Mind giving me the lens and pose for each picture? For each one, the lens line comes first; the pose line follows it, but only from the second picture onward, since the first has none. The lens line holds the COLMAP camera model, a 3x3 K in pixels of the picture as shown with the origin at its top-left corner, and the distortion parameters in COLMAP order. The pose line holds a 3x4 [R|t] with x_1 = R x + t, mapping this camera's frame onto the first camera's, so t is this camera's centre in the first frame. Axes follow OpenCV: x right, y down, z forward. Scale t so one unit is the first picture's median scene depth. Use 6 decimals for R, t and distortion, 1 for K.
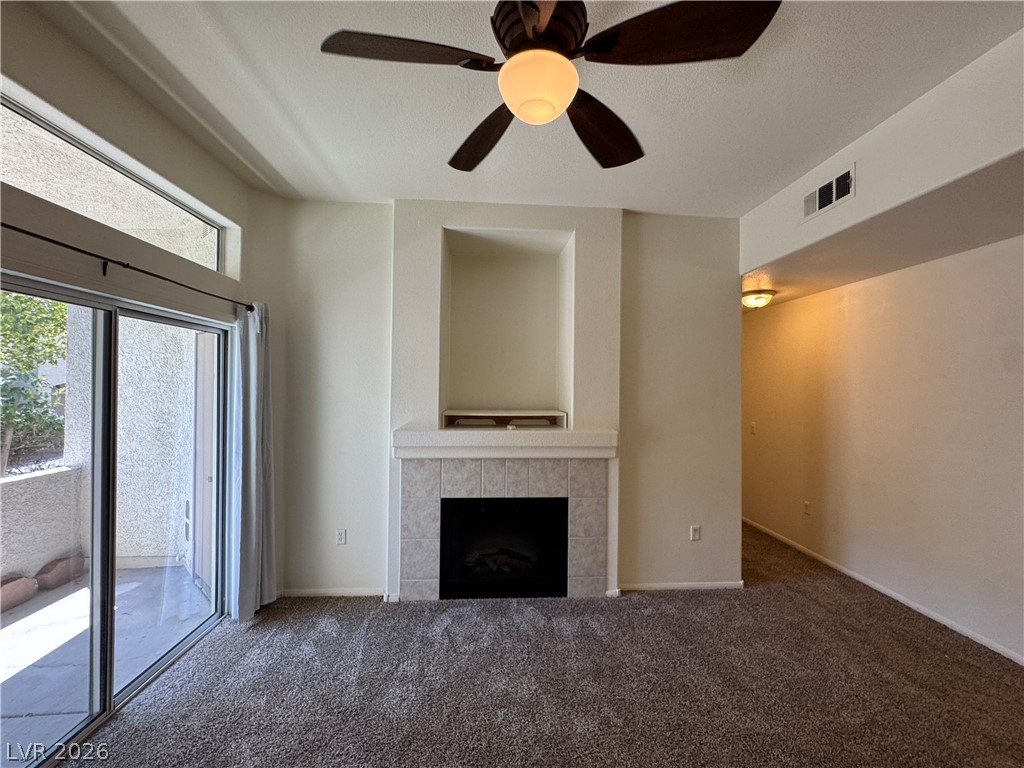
lens RADIAL K [[410.4, 0, 514.8], [0, 410.4, 386.3], [0, 0, 1]] dist [-0.003199, 0.001398]
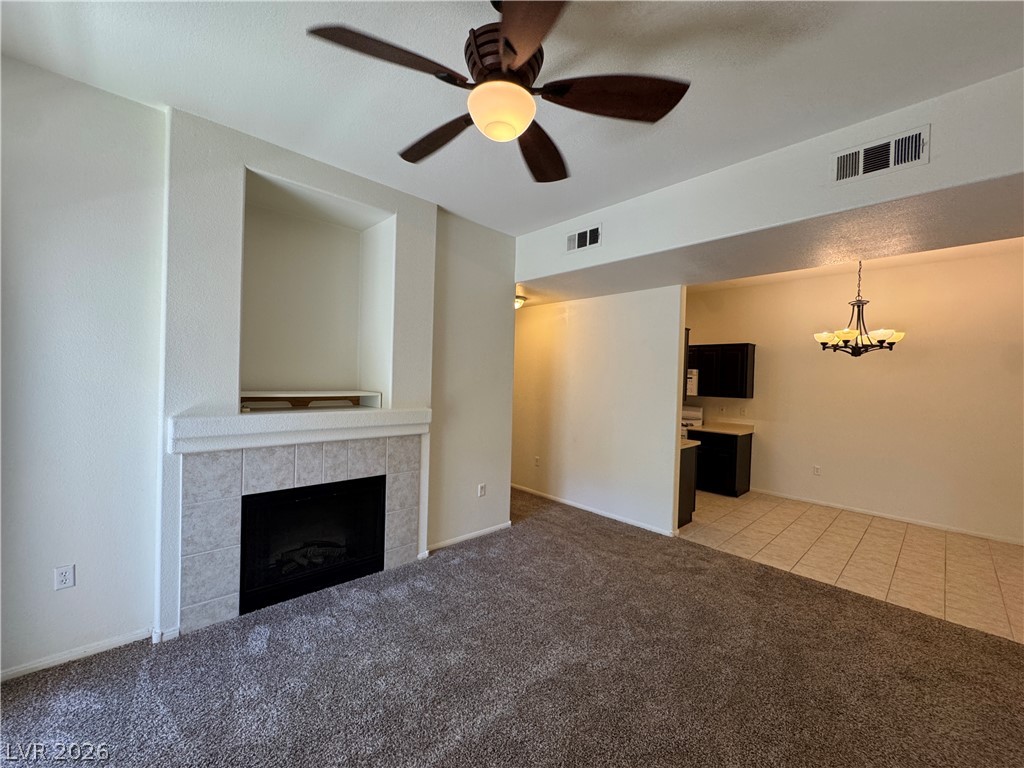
lens RADIAL K [[410.4, 0, 511.8], [0, 410.4, 385.3], [0, 0, 1]] dist [-0.003199, 0.001398]
pose [[0.774556, -0.000075, 0.632506, -0.280837], [-0.025013, 0.999214, 0.030748, 0.007647], [-0.632011, -0.039637, 0.773945, 0.014012]]
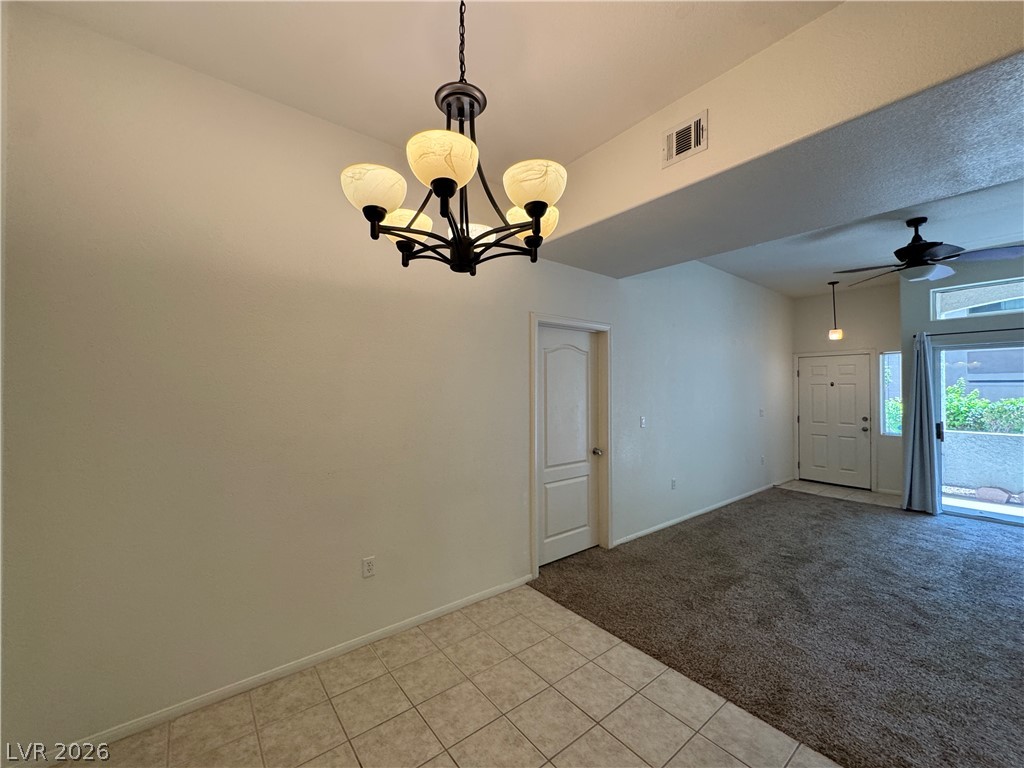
lens RADIAL K [[410.4, 0, 517.7], [0, 410.4, 381.4], [0, 0, 1]] dist [-0.003199, 0.001398]
pose [[-0.814336, -0.021356, -0.580001, 1.655178], [-0.006440, 0.999594, -0.027764, 0.058829], [0.580359, -0.018874, -0.814142, 0.717372]]
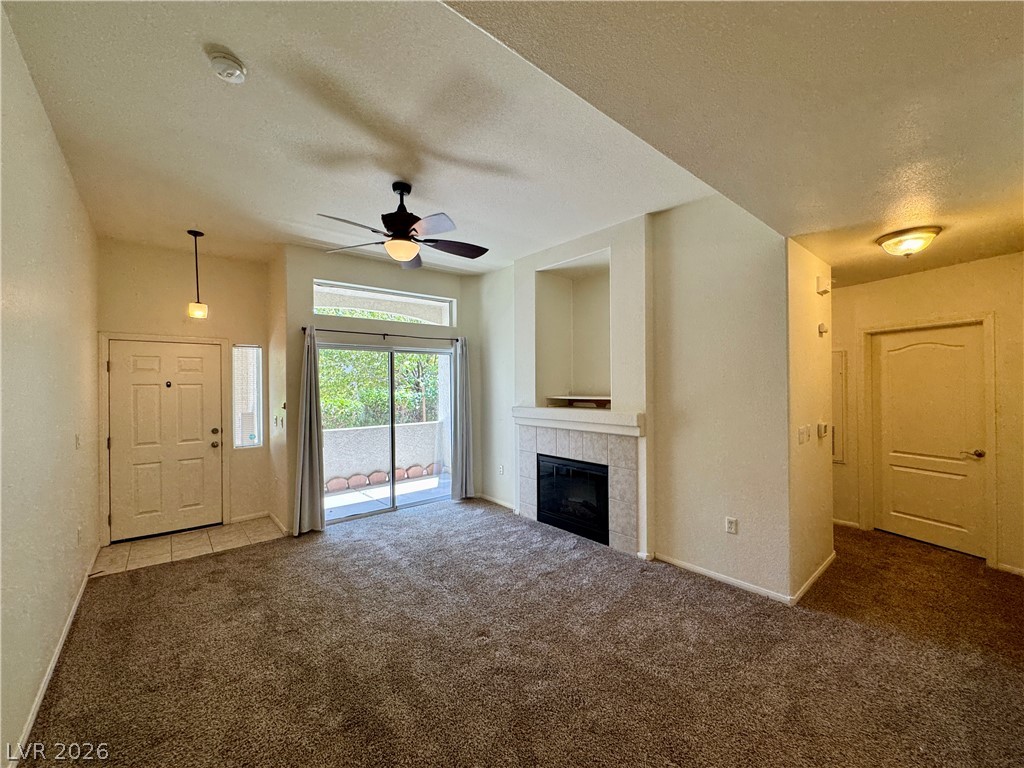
lens RADIAL K [[410.4, 0, 514.3], [0, 410.4, 388.0], [0, 0, 1]] dist [-0.003199, 0.001398]
pose [[0.600080, -0.010722, -0.799868, 0.962940], [0.015892, 0.999873, -0.001480, 0.037506], [0.799782, -0.011823, 0.600174, 0.041413]]
